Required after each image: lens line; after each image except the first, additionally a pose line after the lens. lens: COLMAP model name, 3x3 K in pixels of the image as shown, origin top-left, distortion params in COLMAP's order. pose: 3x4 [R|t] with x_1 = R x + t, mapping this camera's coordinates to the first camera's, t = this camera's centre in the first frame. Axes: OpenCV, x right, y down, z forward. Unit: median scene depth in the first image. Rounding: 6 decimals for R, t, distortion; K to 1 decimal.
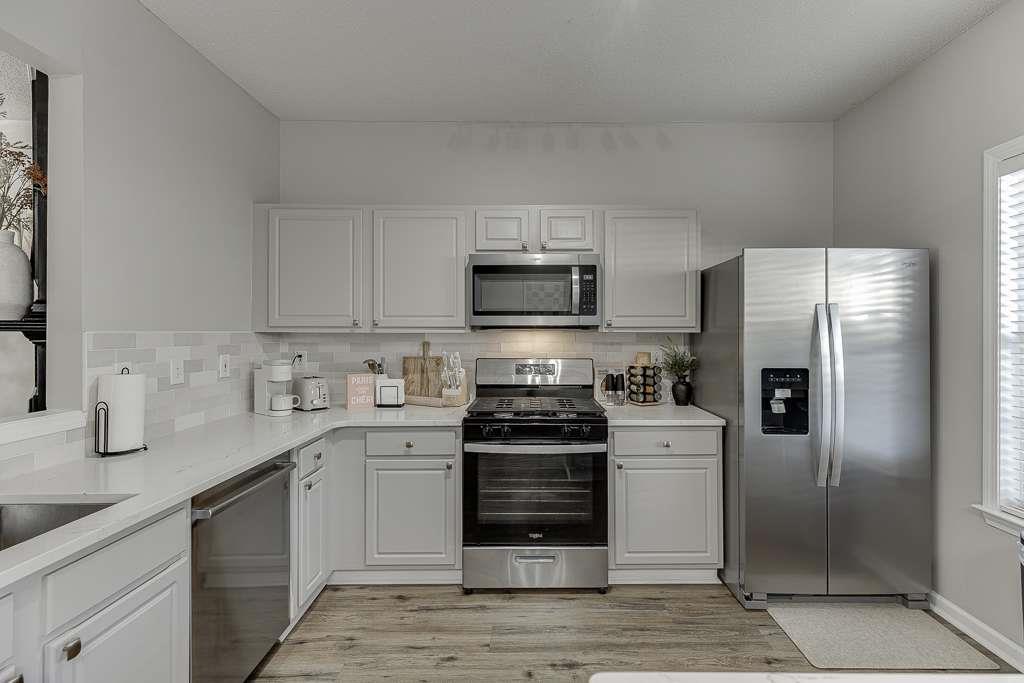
lens RADIAL K [[463.0, 0, 519.5], [0, 463.0, 330.8], [0, 0, 1]] dist [0.009782, -0.001851]
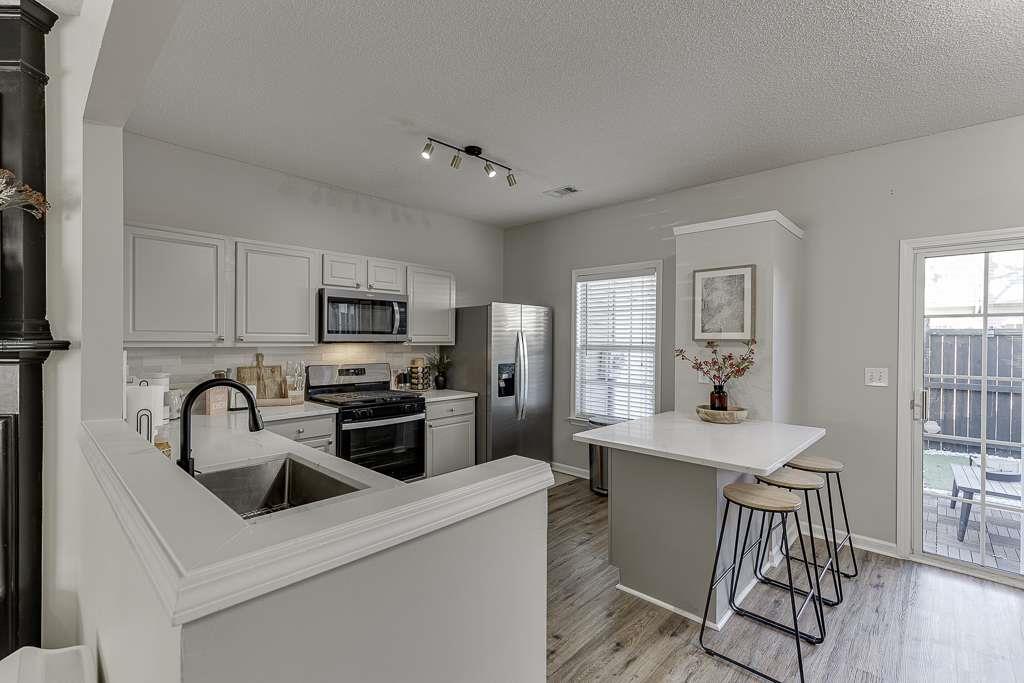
lens RADIAL K [[463.0, 0, 513.6], [0, 463.0, 342.9], [0, 0, 1]] dist [0.009782, -0.001851]
pose [[0.689099, -0.001929, 0.724664, -0.744937], [-0.007398, 0.999926, 0.009696, -0.024030], [-0.724629, -0.012042, 0.689034, -0.343062]]
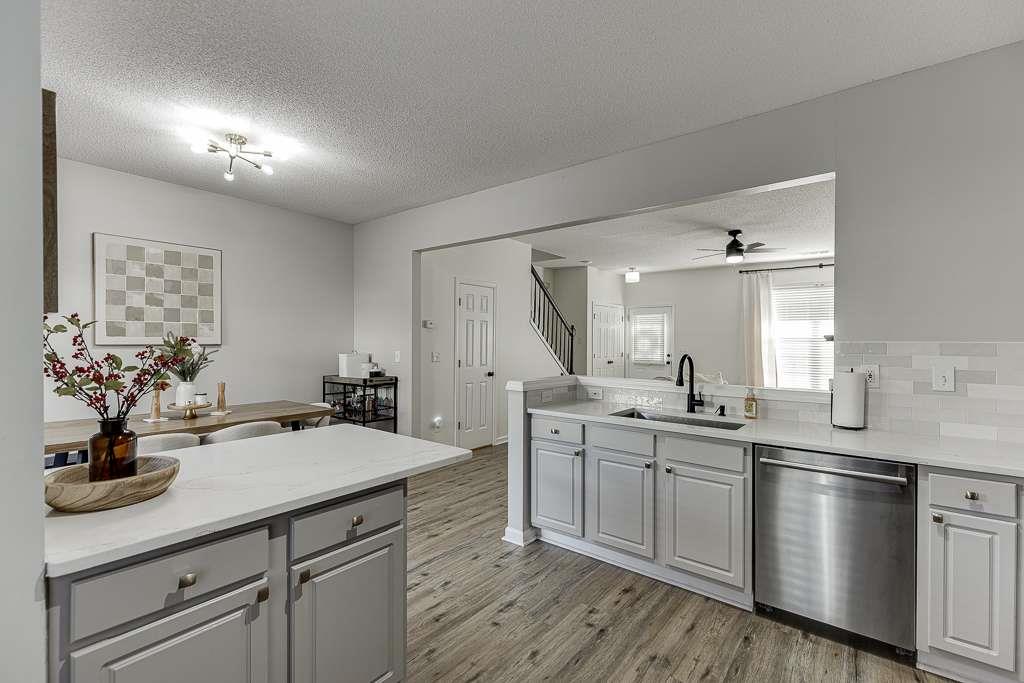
lens RADIAL K [[463.0, 0, 532.6], [0, 463.0, 341.4], [0, 0, 1]] dist [0.009782, -0.001851]
pose [[-0.590845, -0.003033, -0.806779, 0.586416], [-0.002973, 0.999994, -0.001582, 0.004337], [0.806779, 0.001464, -0.590851, 0.747215]]
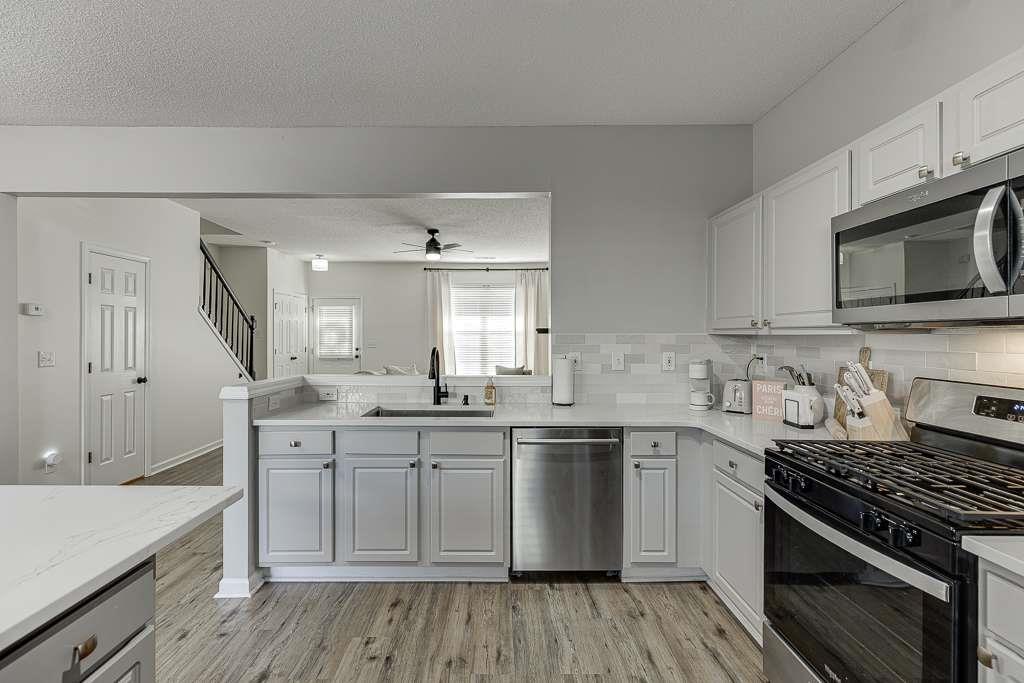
lens RADIAL K [[463.0, 0, 511.8], [0, 463.0, 336.3], [0, 0, 1]] dist [0.009782, -0.001851]
pose [[0.027073, 0.002135, -0.999631, 0.586766], [0.003374, 0.999992, 0.002227, 0.004726], [0.999628, -0.003433, 0.027065, 0.543152]]
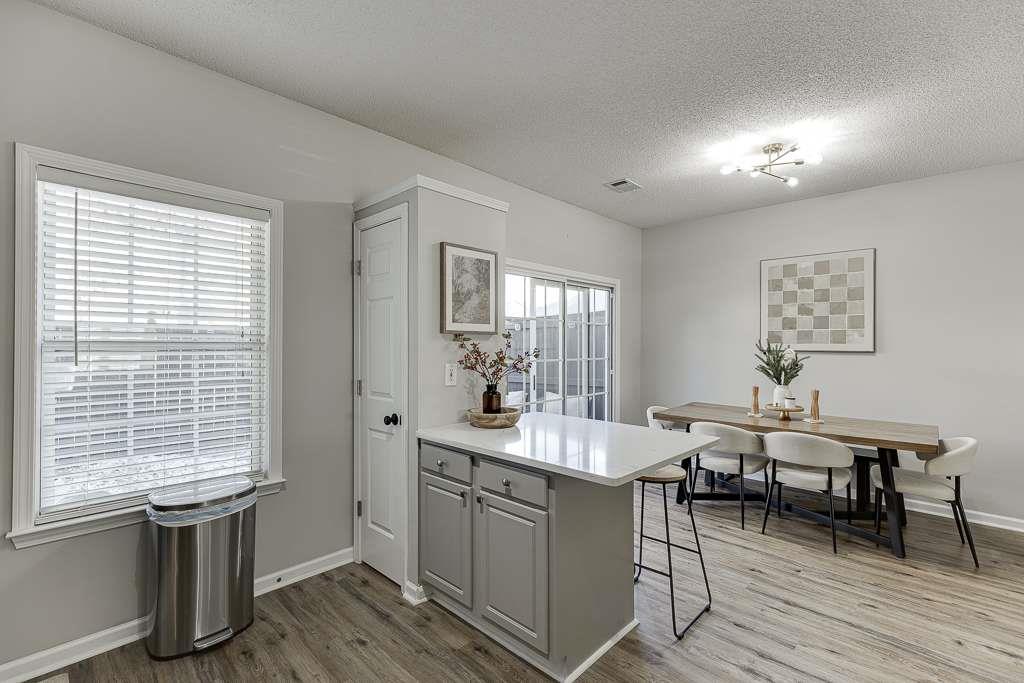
lens RADIAL K [[463.0, 0, 511.1], [0, 463.0, 345.9], [0, 0, 1]] dist [0.009782, -0.001851]
pose [[-0.720875, -0.010348, 0.692988, -0.275533], [-0.008869, 0.999944, 0.005706, -0.000584], [-0.693009, -0.002033, -0.720926, 0.771217]]
